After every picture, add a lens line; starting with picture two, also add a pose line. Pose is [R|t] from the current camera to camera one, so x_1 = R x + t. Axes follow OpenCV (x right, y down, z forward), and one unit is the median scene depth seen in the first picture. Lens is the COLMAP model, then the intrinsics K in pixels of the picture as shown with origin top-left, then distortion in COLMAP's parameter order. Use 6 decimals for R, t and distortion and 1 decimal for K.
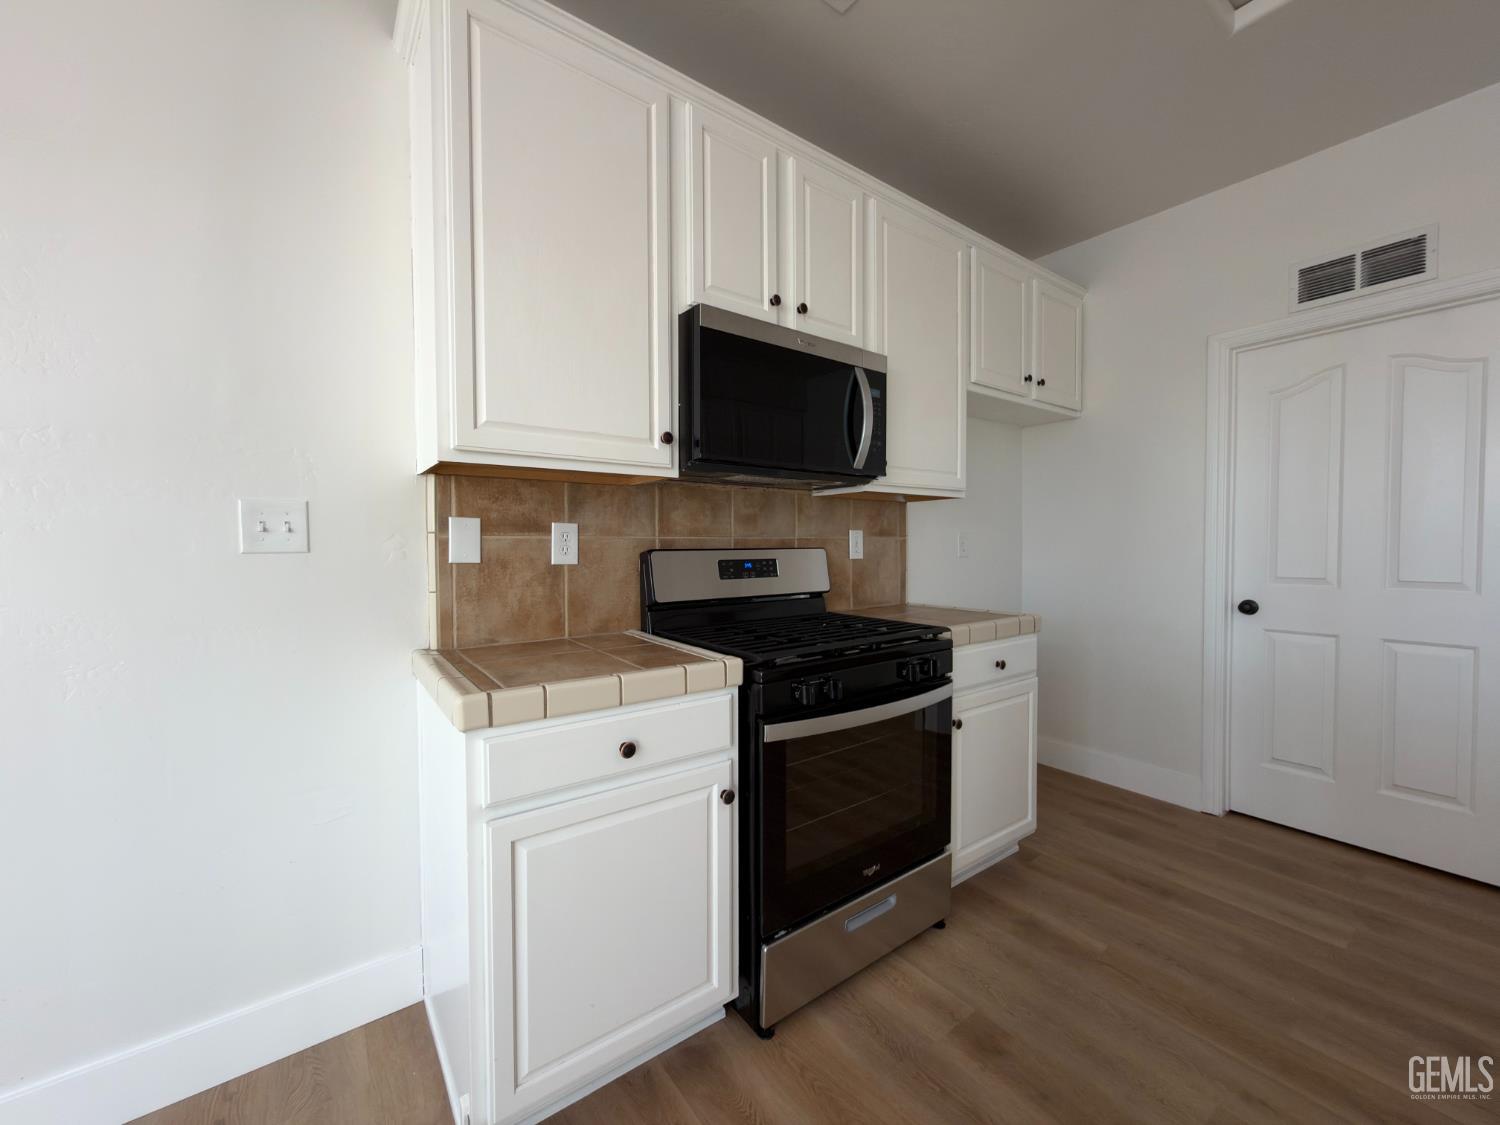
lens RADIAL K [[601.1, 0, 749.9], [0, 601.1, 563.5], [0, 0, 1]] dist [0.001649, 0.000658]
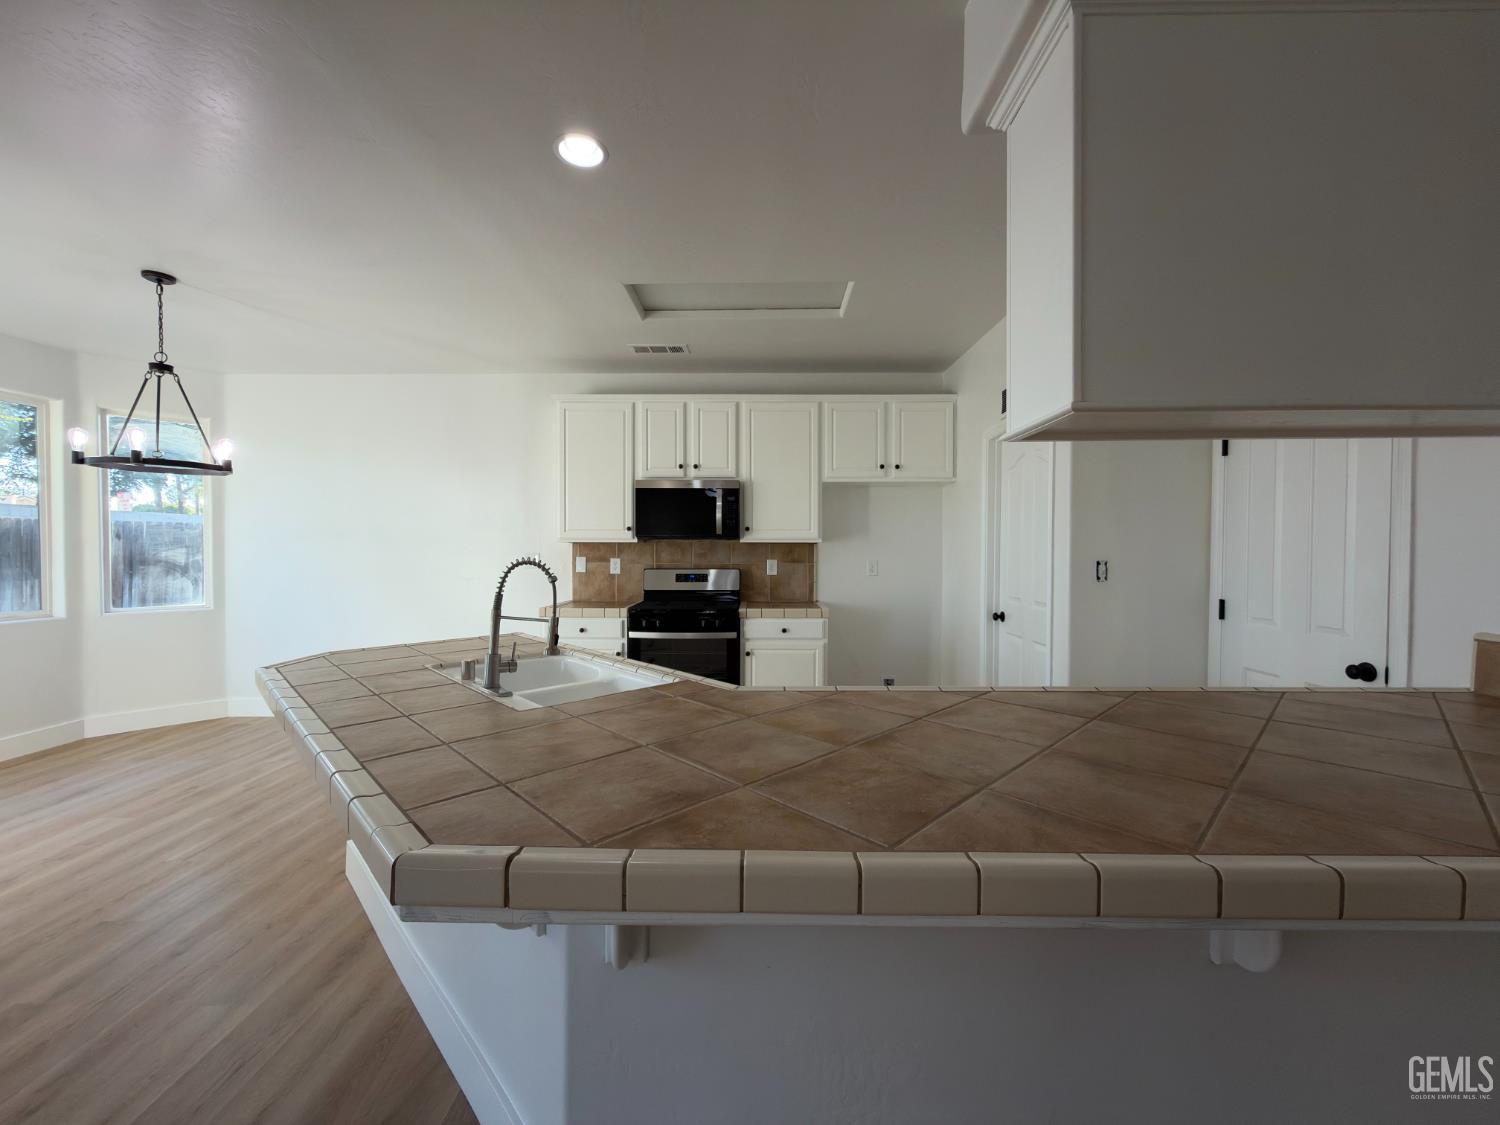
lens RADIAL K [[601.1, 0, 749.3], [0, 601.1, 562.0], [0, 0, 1]] dist [0.001649, 0.000658]
pose [[0.798410, 0.018497, -0.601830, 1.885429], [-0.025976, 0.999656, -0.003737, -0.059574], [0.601554, 0.018617, 0.798615, -0.823823]]
